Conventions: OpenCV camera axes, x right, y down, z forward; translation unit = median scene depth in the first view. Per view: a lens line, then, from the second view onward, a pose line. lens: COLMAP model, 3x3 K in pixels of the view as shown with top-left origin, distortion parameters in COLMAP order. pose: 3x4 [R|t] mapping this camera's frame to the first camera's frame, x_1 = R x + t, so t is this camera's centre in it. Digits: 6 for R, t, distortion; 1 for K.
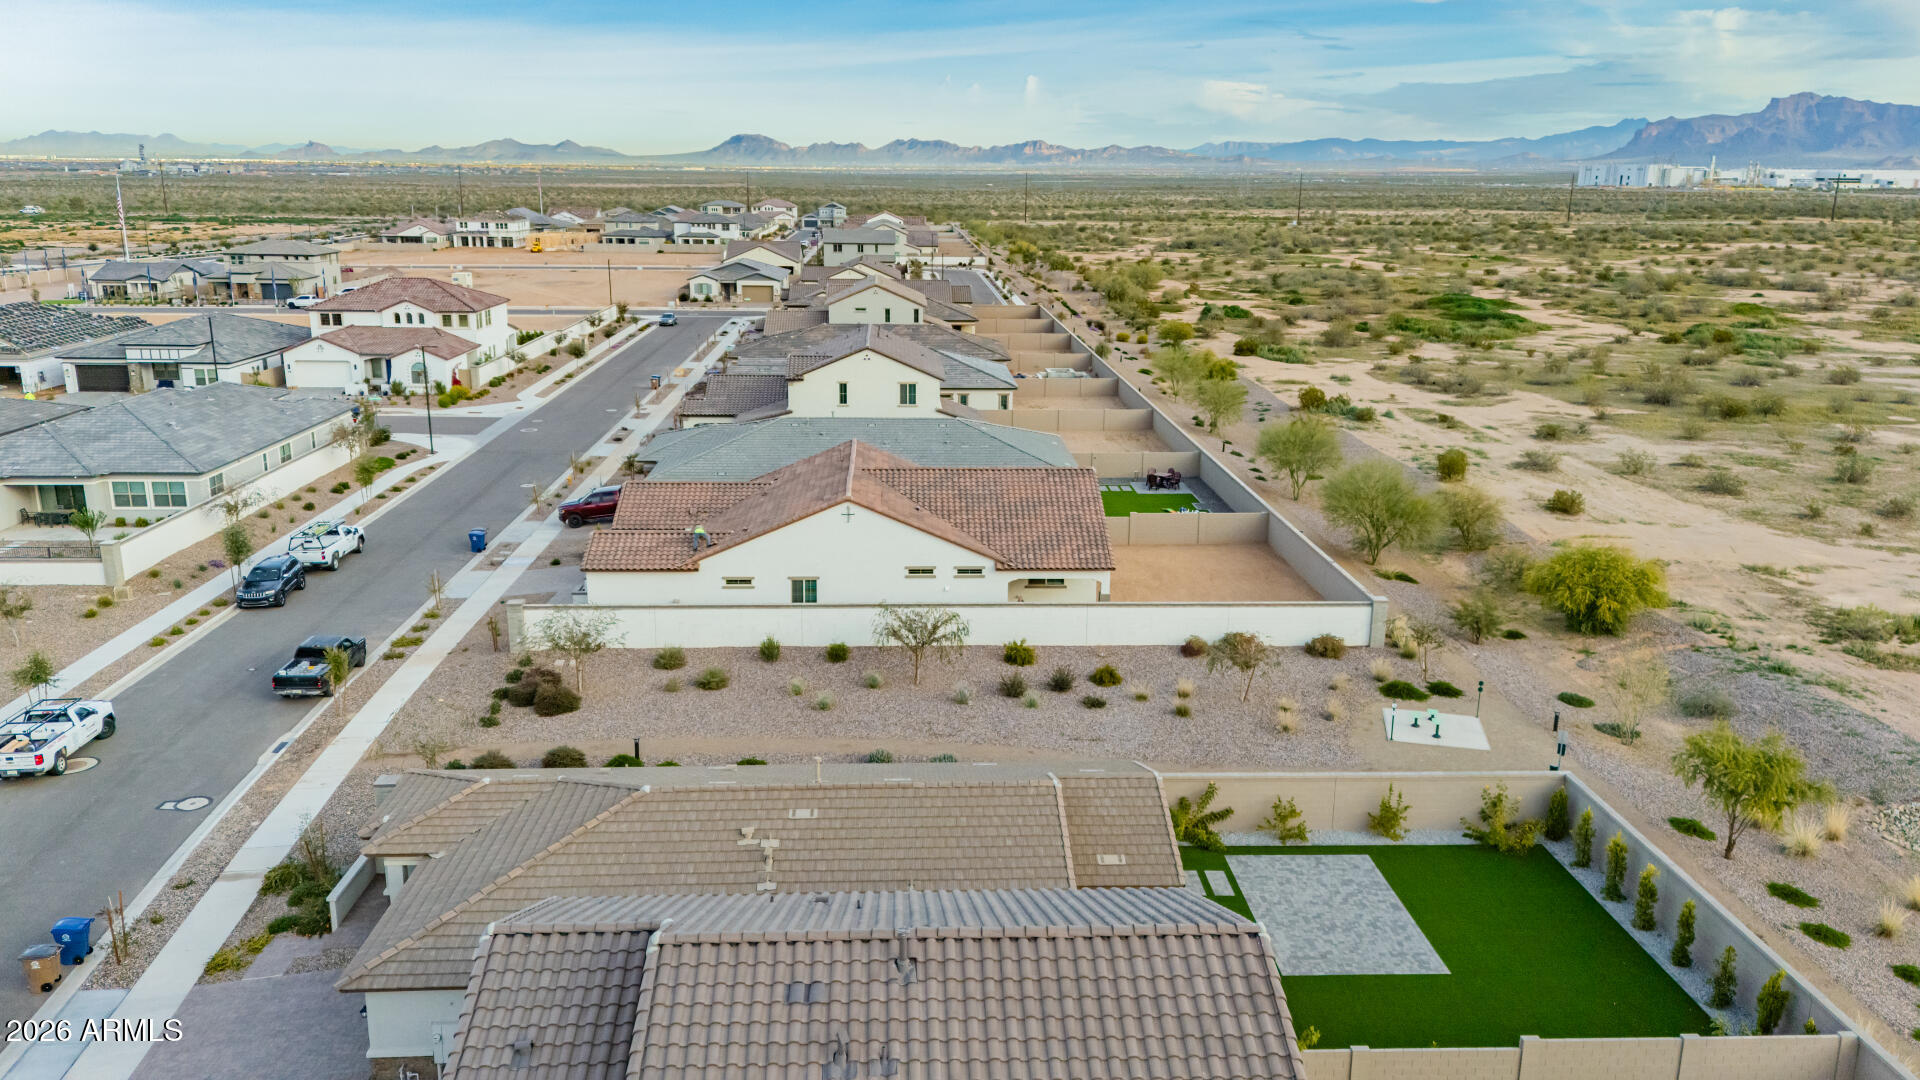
lens RADIAL K [[1428.1, 0, 969.7], [0, 1428.1, 538.8], [0, 0, 1]] dist [0.050211, -0.005918]
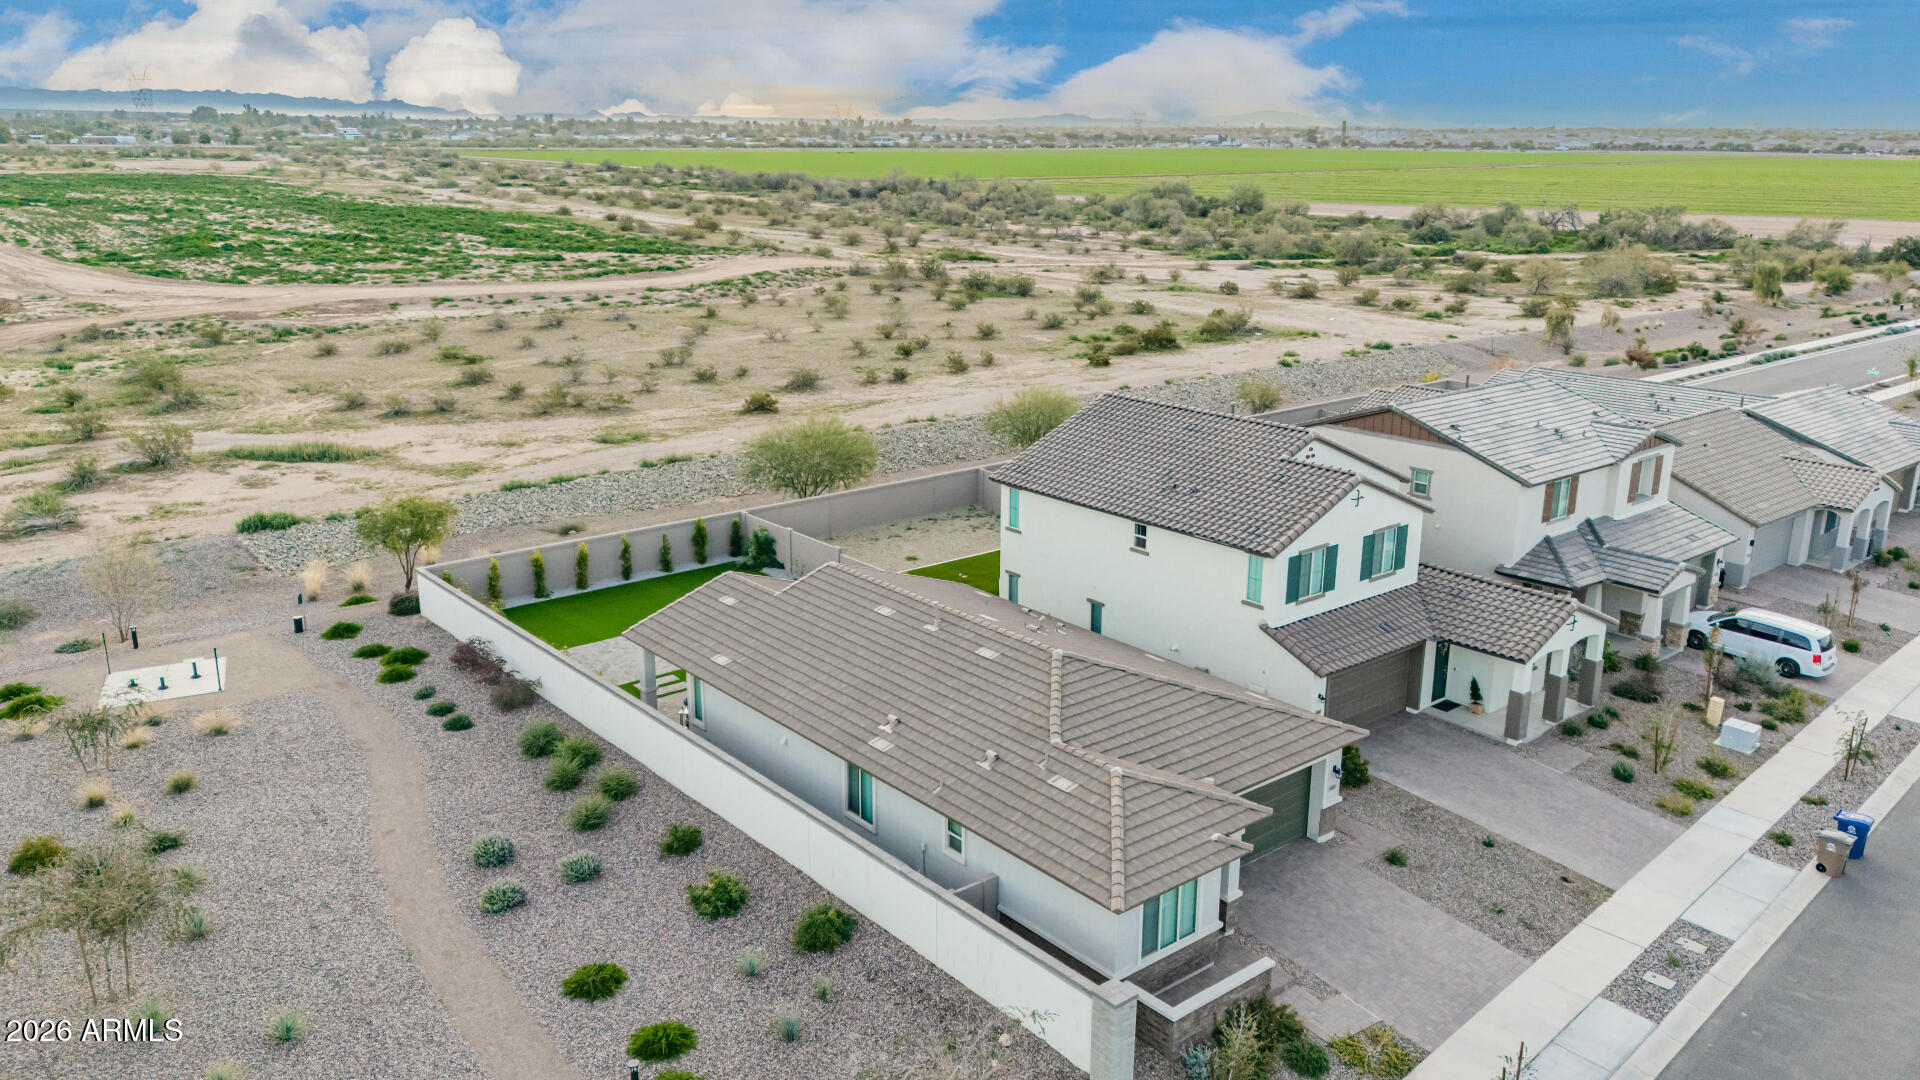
lens RADIAL K [[1423.0, 0, 965.2], [0, 1423.0, 539.3], [0, 0, 1]] dist [0.091295, -0.093414]
pose [[-0.602769, -0.234679, 0.762624, -0.553926], [0.186914, 0.887648, 0.420886, -0.200858], [-0.775715, 0.396242, -0.491181, 0.889915]]
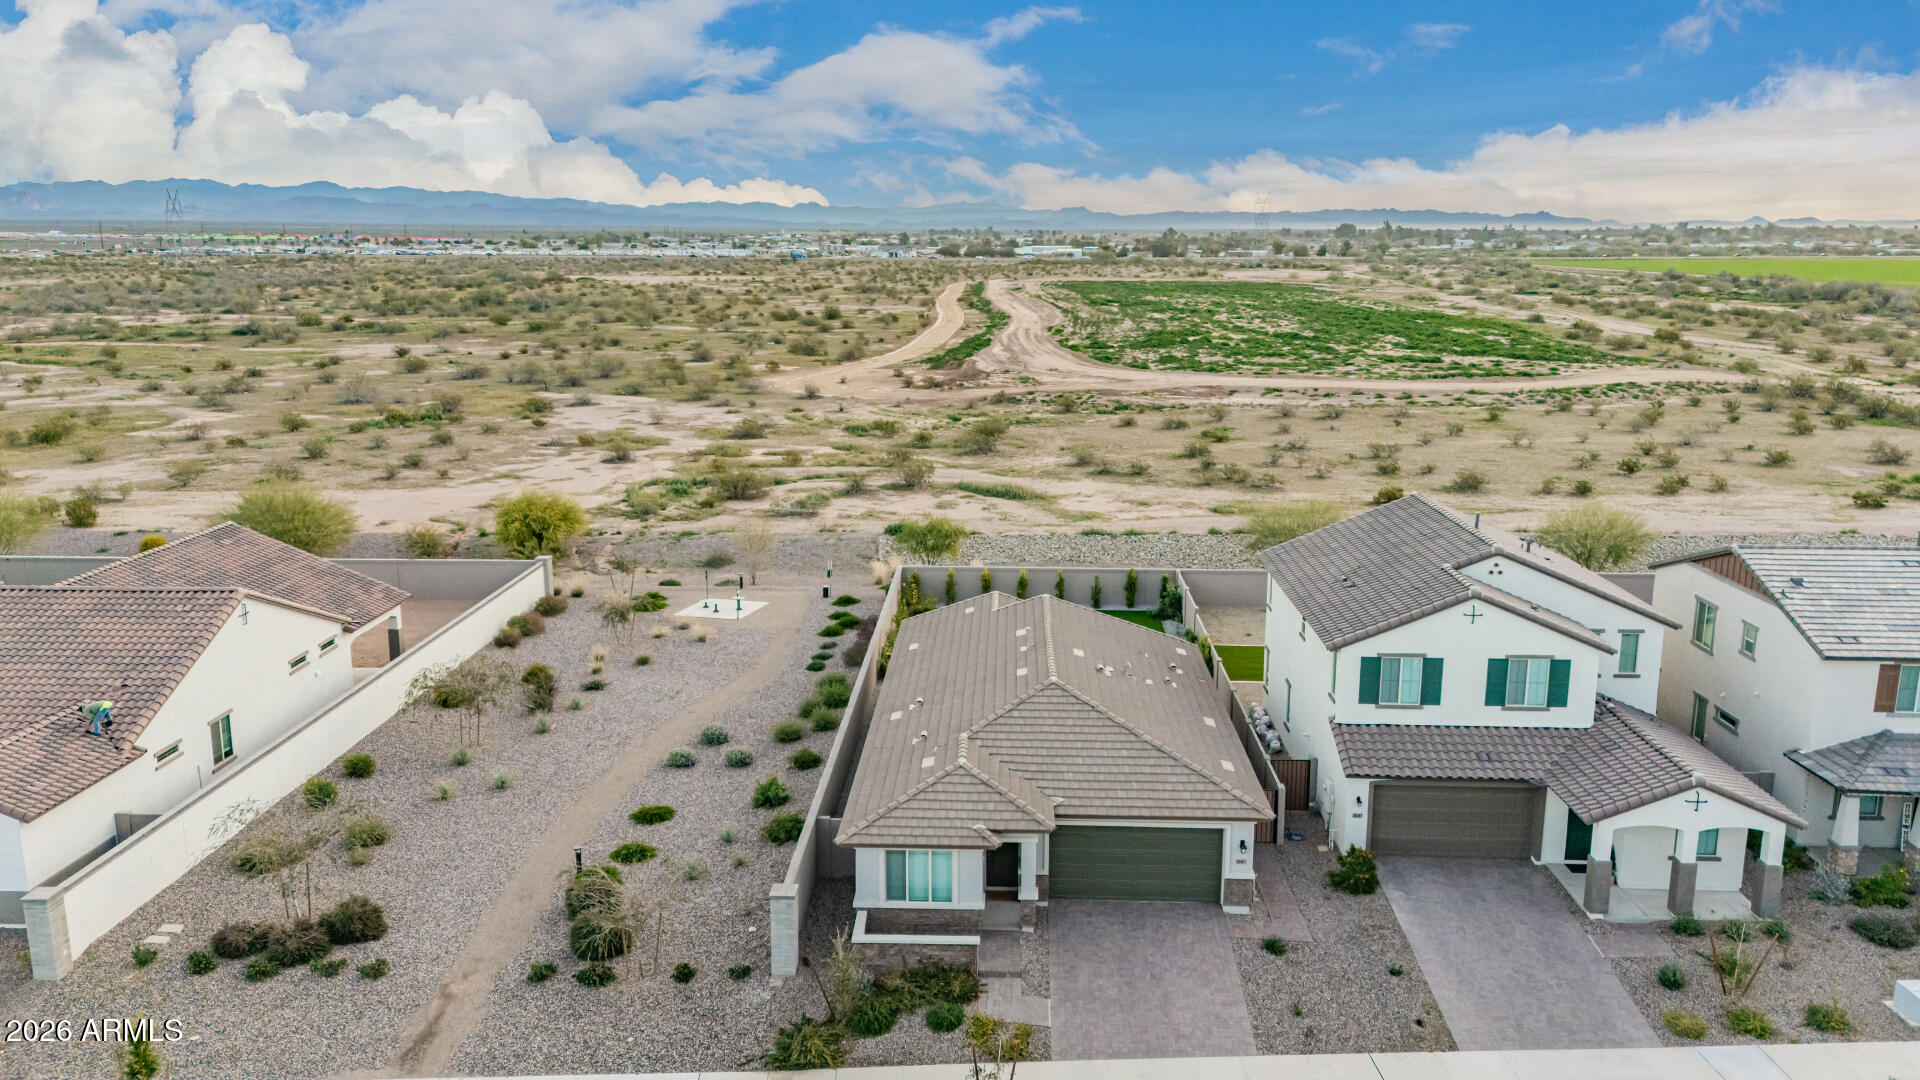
lens RADIAL K [[1423.0, 0, 965.2], [0, 1423.0, 539.3], [0, 0, 1]] dist [0.091295, -0.093414]
pose [[0.087203, -0.219311, 0.971750, -0.796652], [0.249480, 0.949189, 0.191832, -0.107948], [-0.964446, 0.225704, 0.137486, 0.513660]]
